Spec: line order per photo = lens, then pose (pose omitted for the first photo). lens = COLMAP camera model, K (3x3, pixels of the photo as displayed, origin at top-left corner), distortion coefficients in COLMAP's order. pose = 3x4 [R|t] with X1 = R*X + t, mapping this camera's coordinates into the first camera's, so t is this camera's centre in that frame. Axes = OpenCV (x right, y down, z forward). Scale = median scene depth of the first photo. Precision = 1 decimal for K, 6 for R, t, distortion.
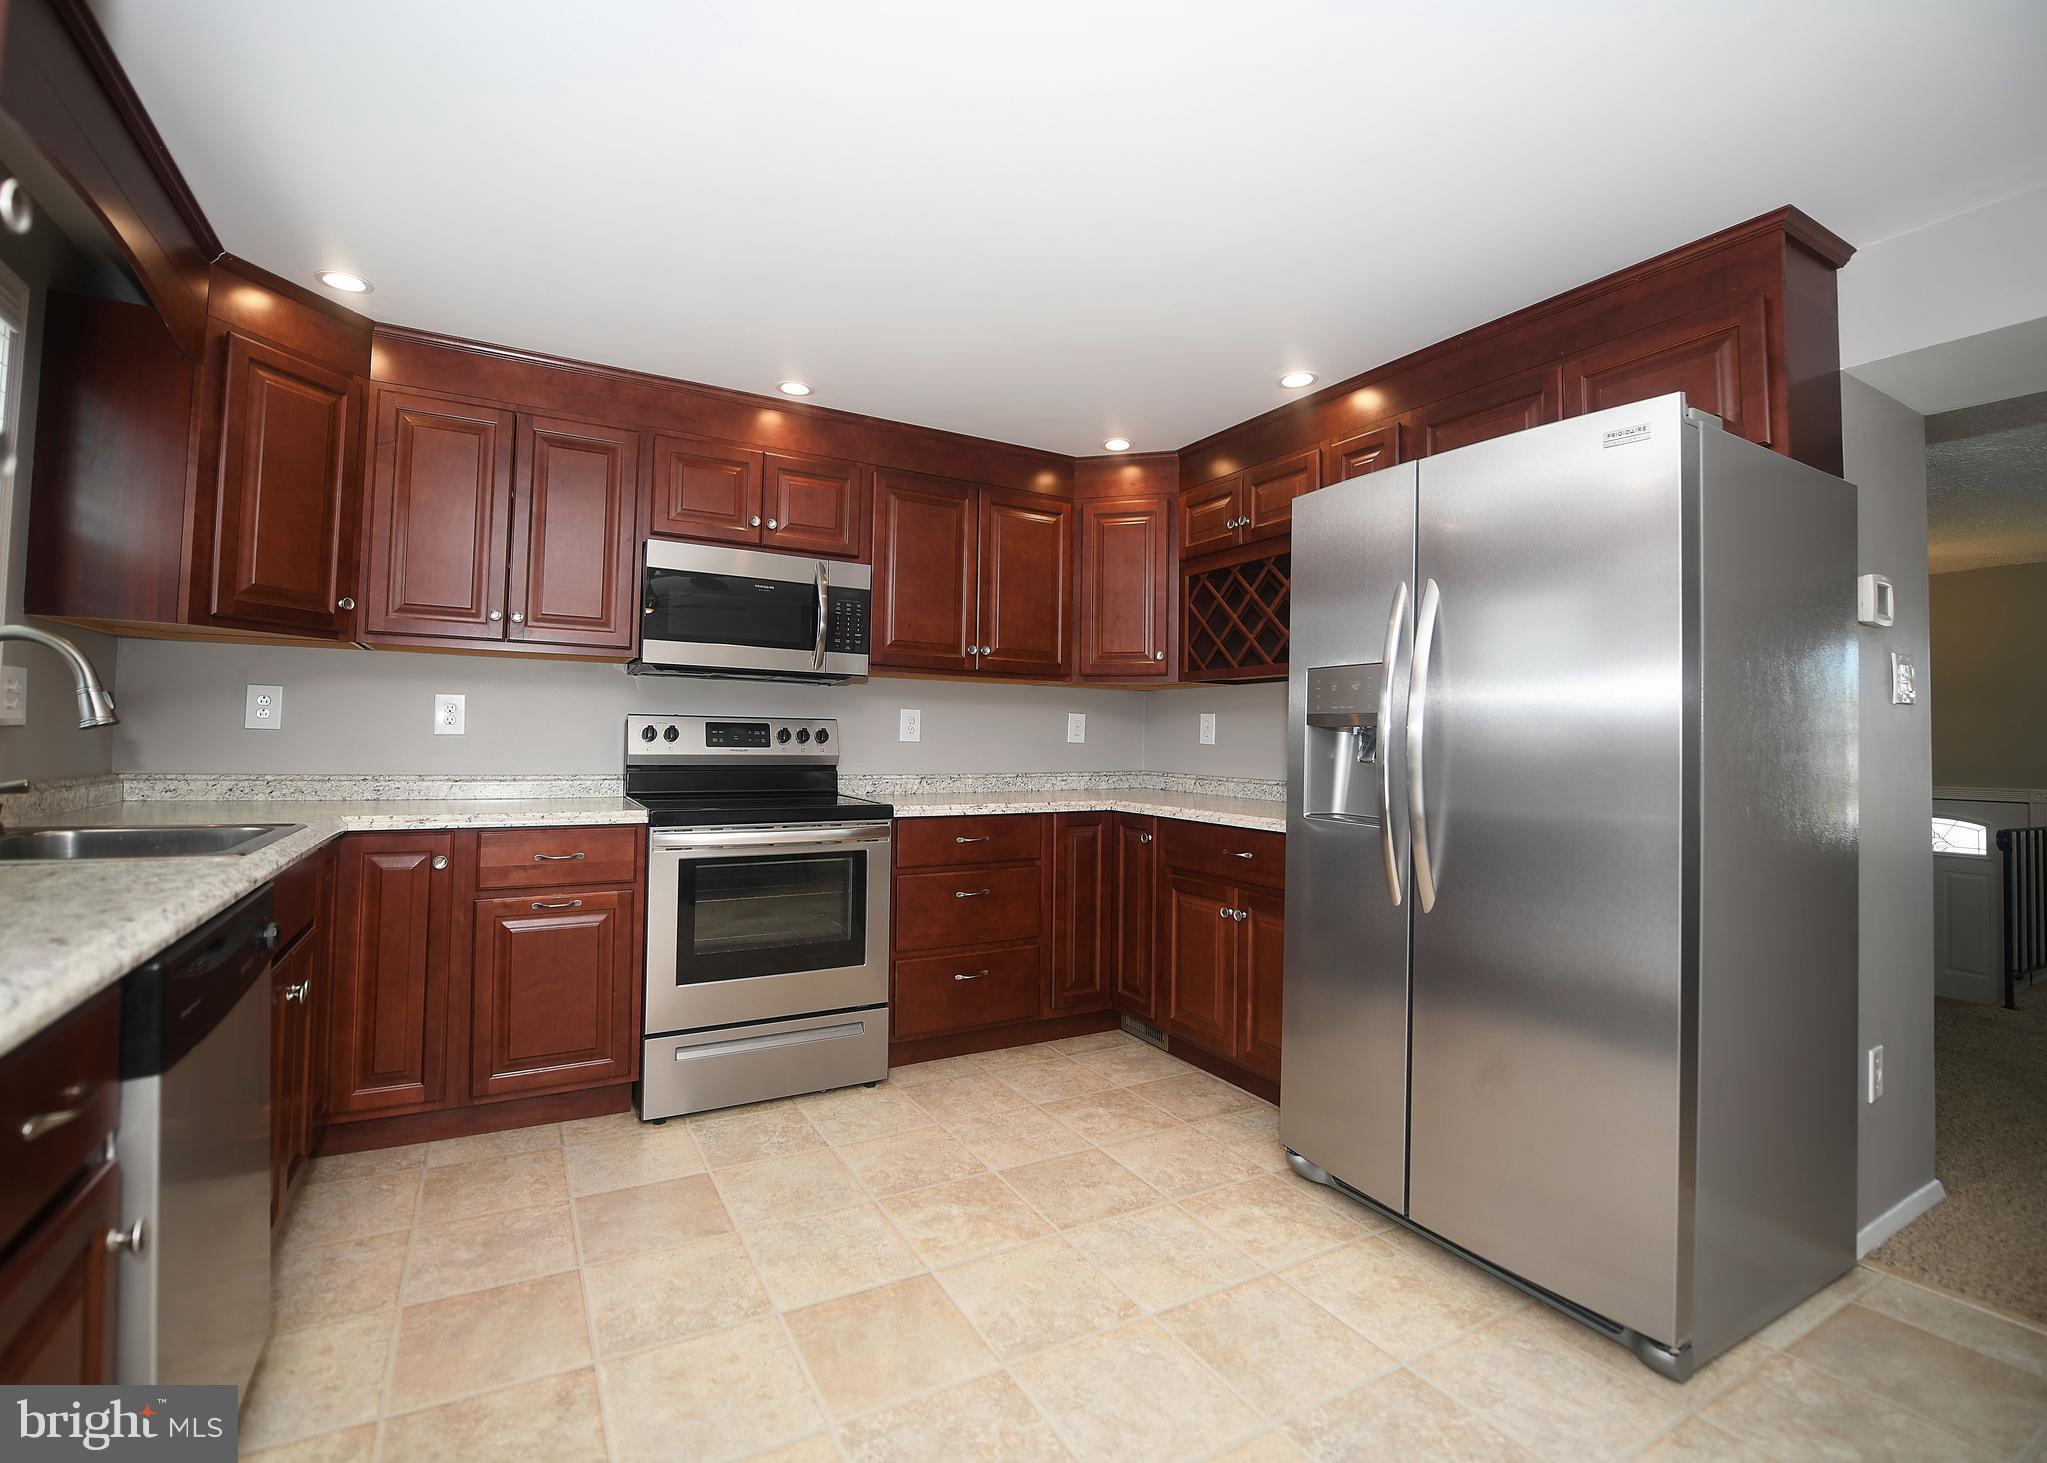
lens RADIAL K [[923.2, 0, 1003.8], [0, 923.2, 705.7], [0, 0, 1]] dist [-0.010753, -0.000821]
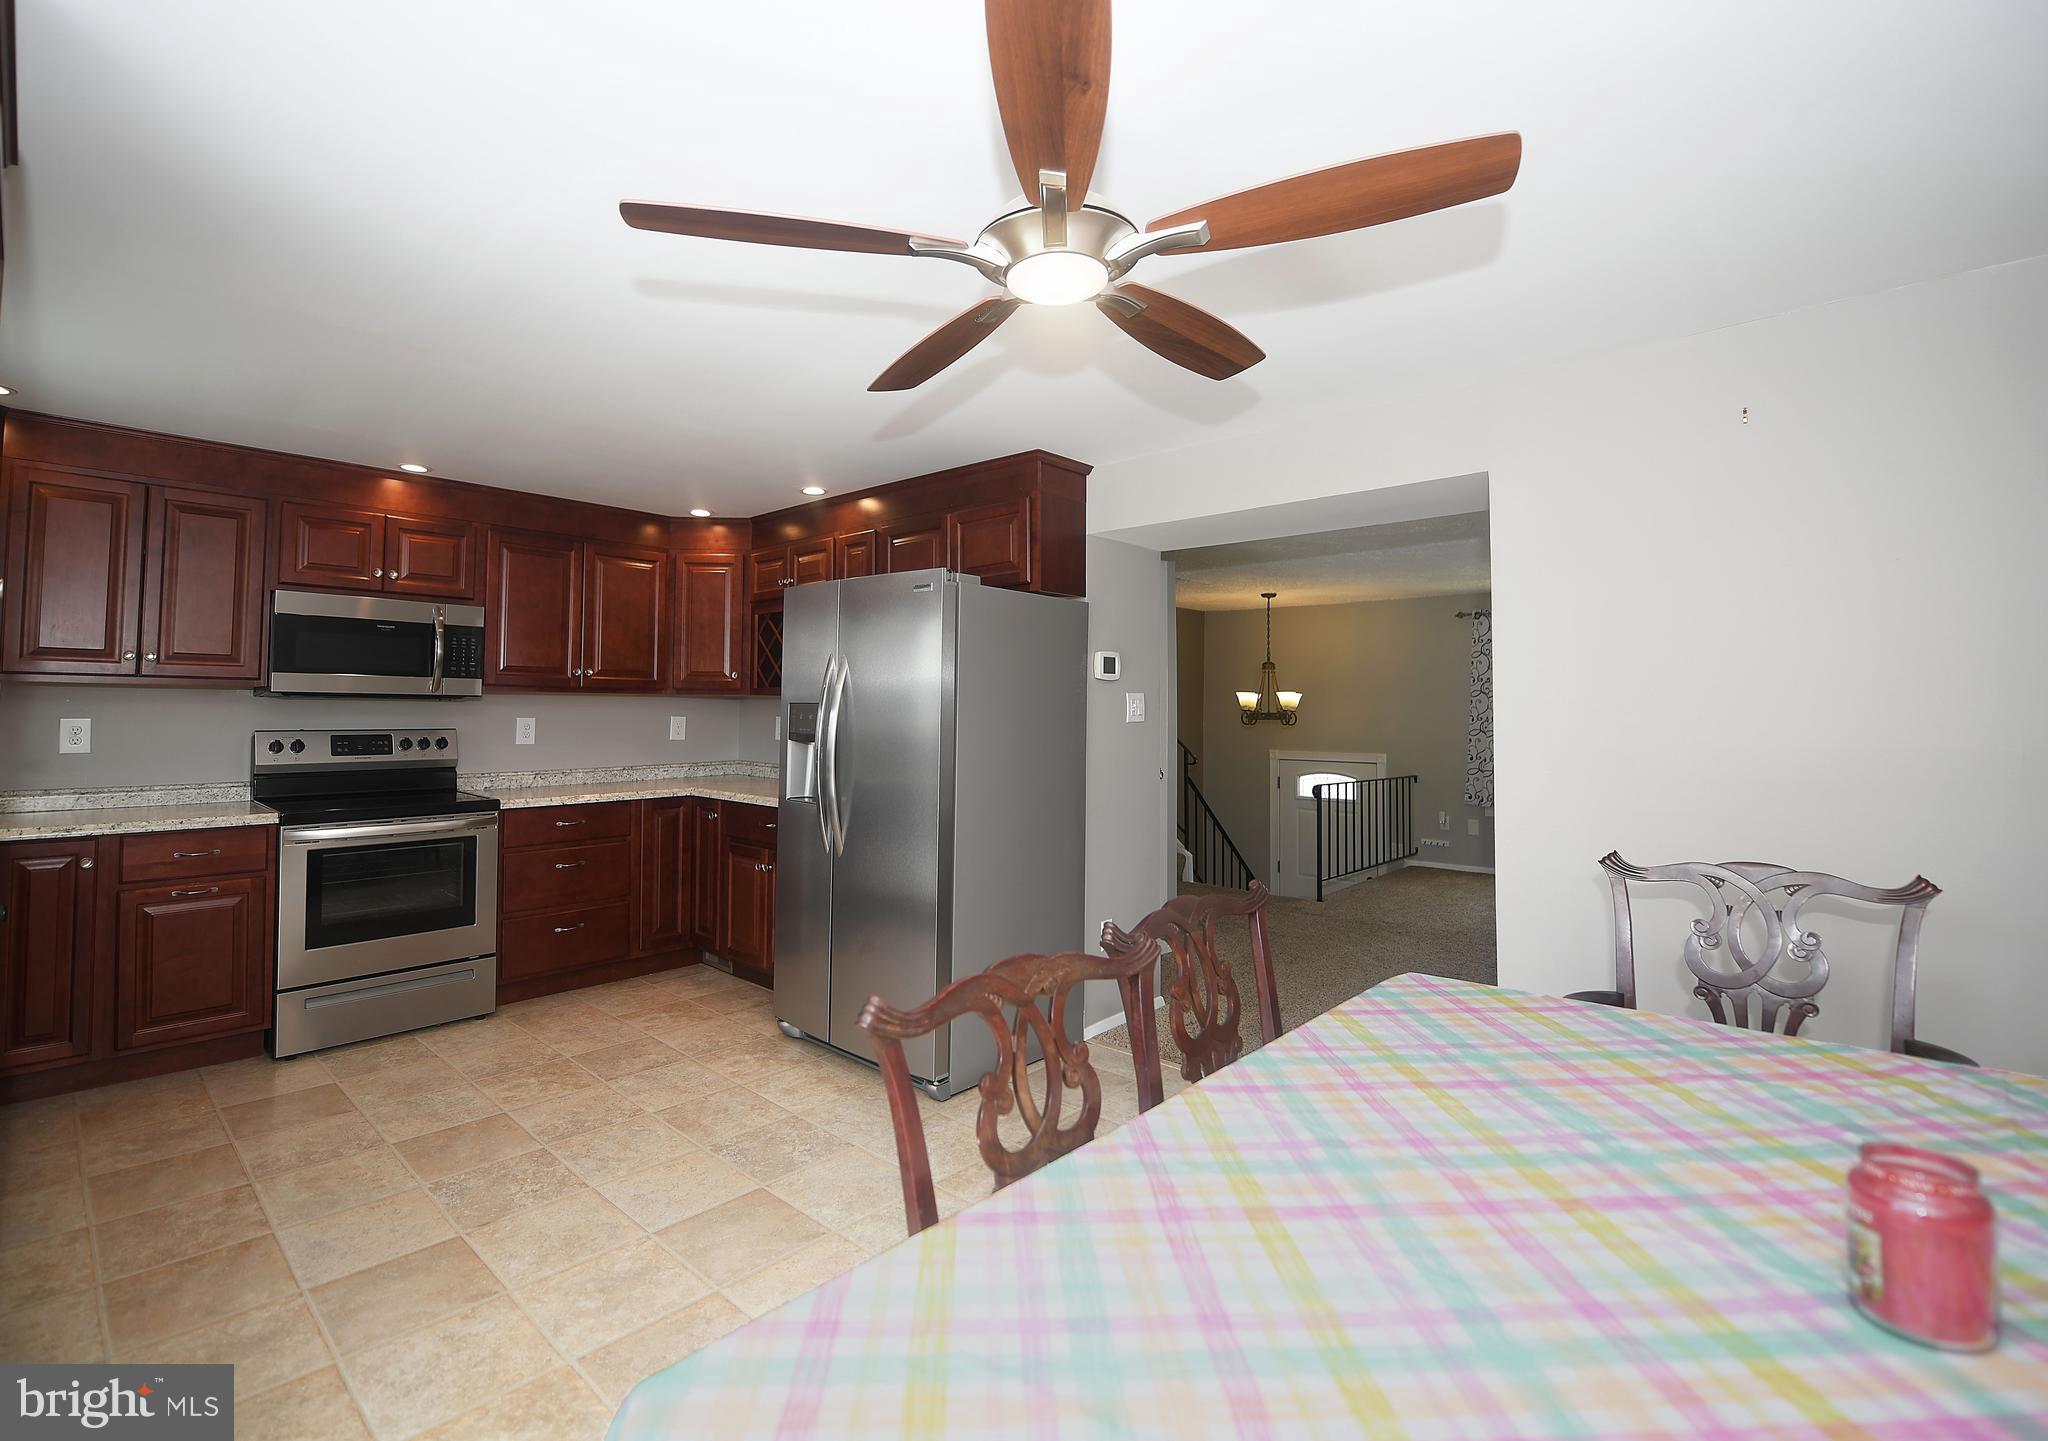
lens RADIAL K [[941.1, 0, 1013.6], [0, 941.1, 674.4], [0, 0, 1]] dist [-0.019259, -0.001135]
pose [[0.948981, 0.000202, 0.315333, 0.158762], [-0.001484, 0.999992, 0.003824, -0.078293], [-0.315329, -0.004097, 0.948973, -0.494217]]
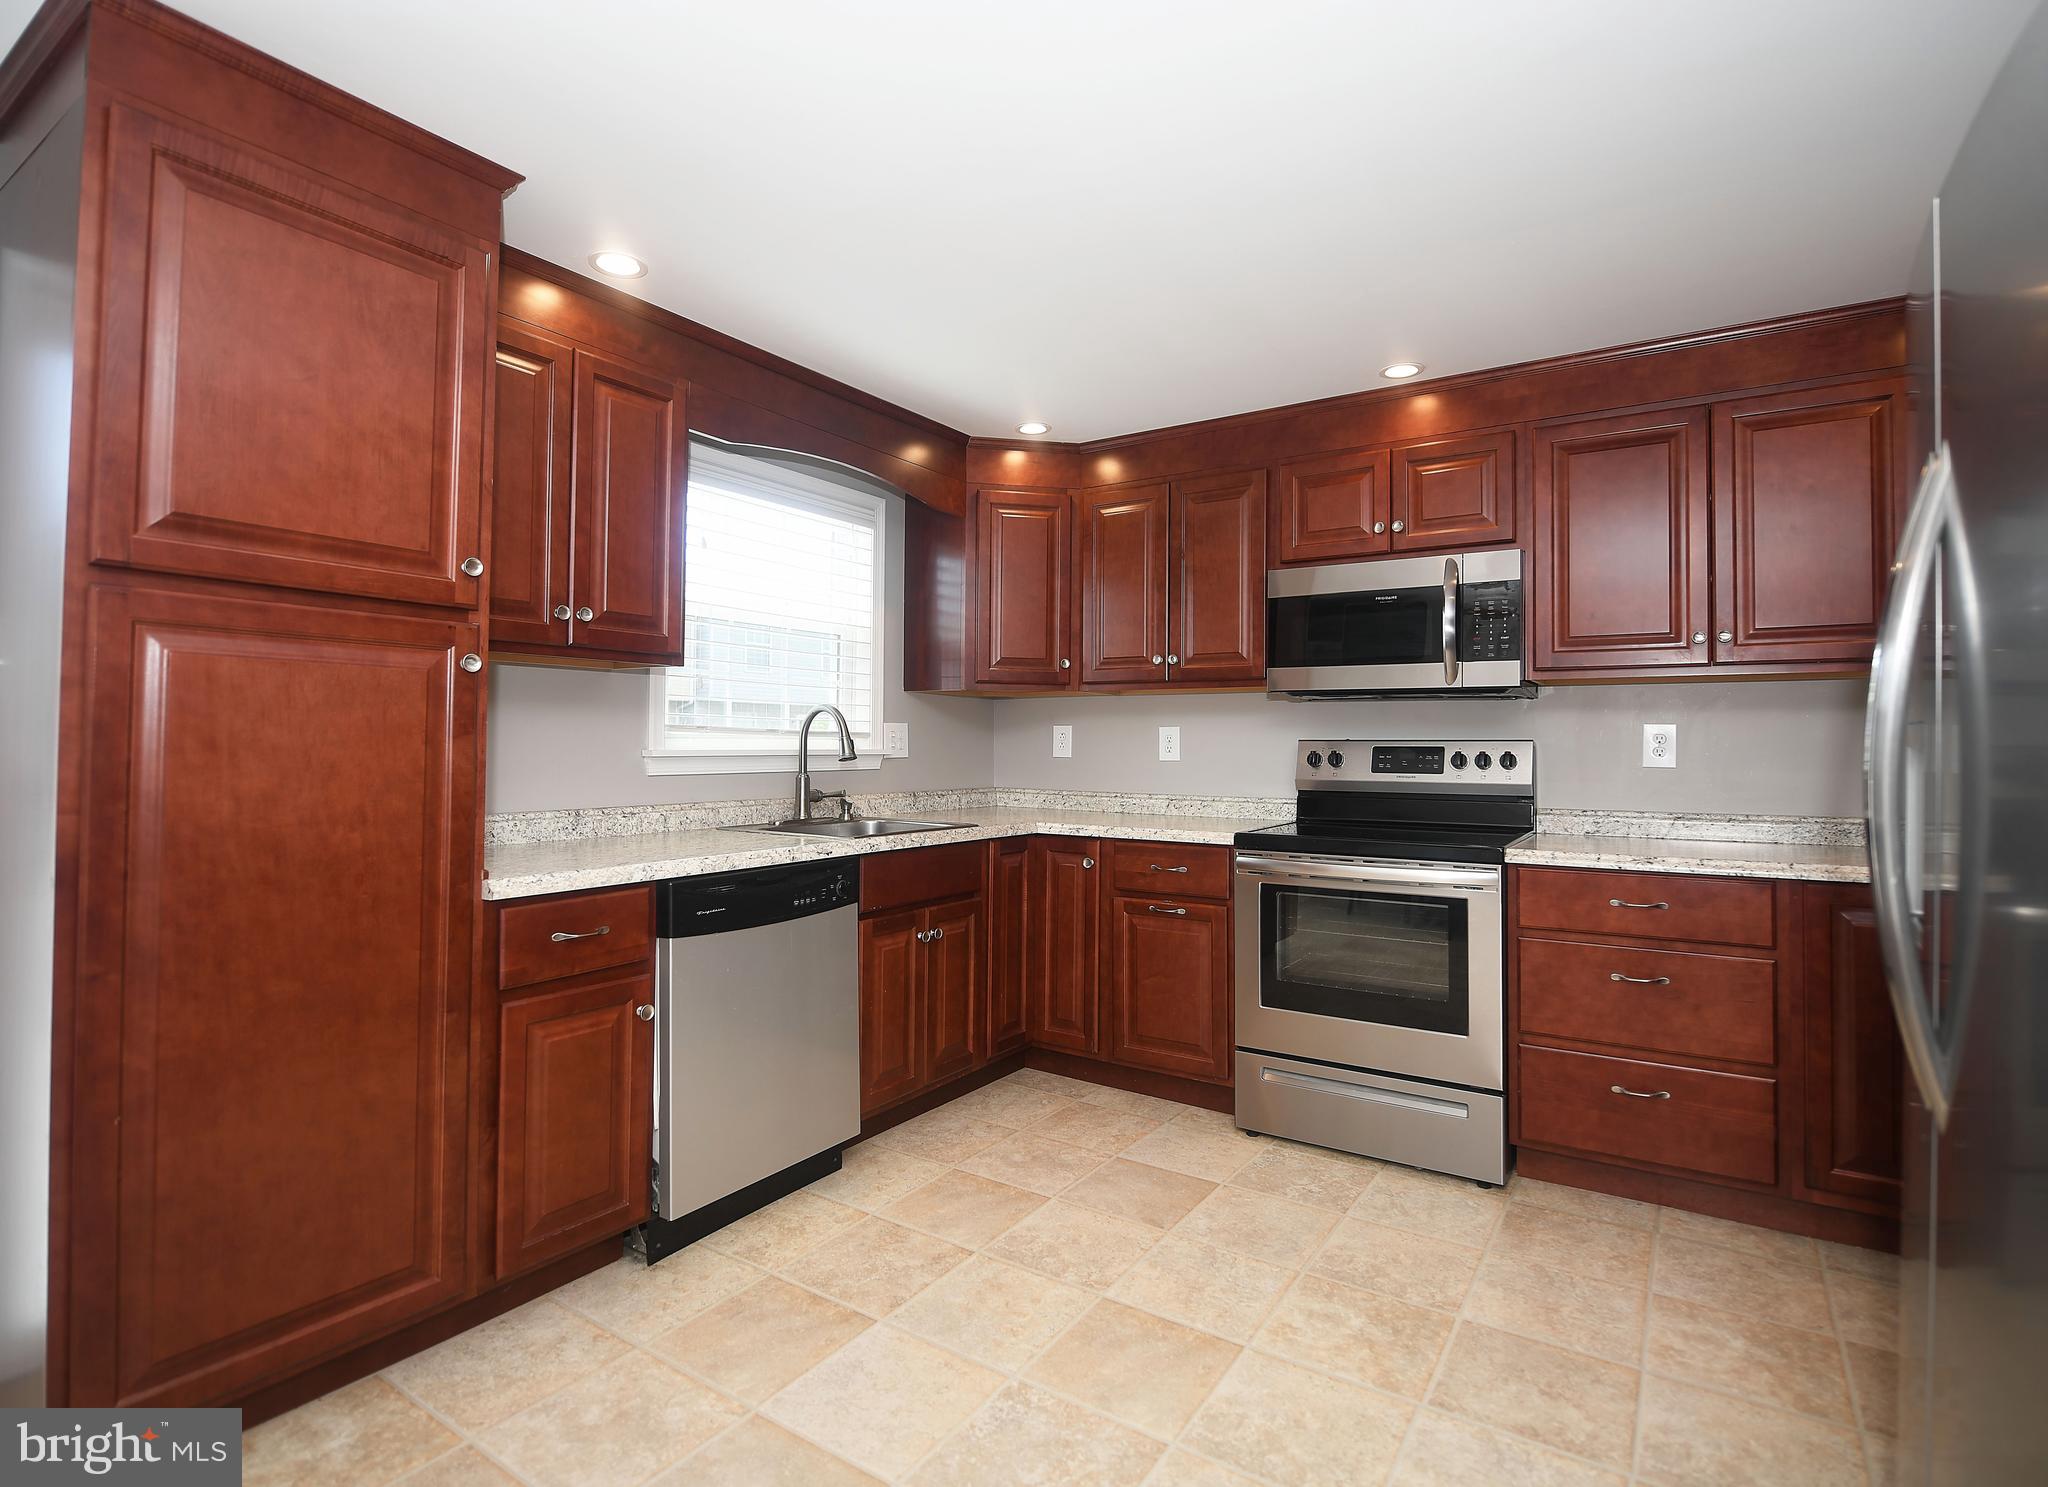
lens RADIAL K [[1010.3, 0, 1042.7], [0, 1010.3, 723.5], [0, 0, 1]] dist [0.001162, -0.001179]
pose [[0.476627, -0.039989, -0.878196, 0.498618], [0.029045, 0.999136, -0.029732, 0.017503], [0.878626, -0.011336, 0.477376, 0.243454]]
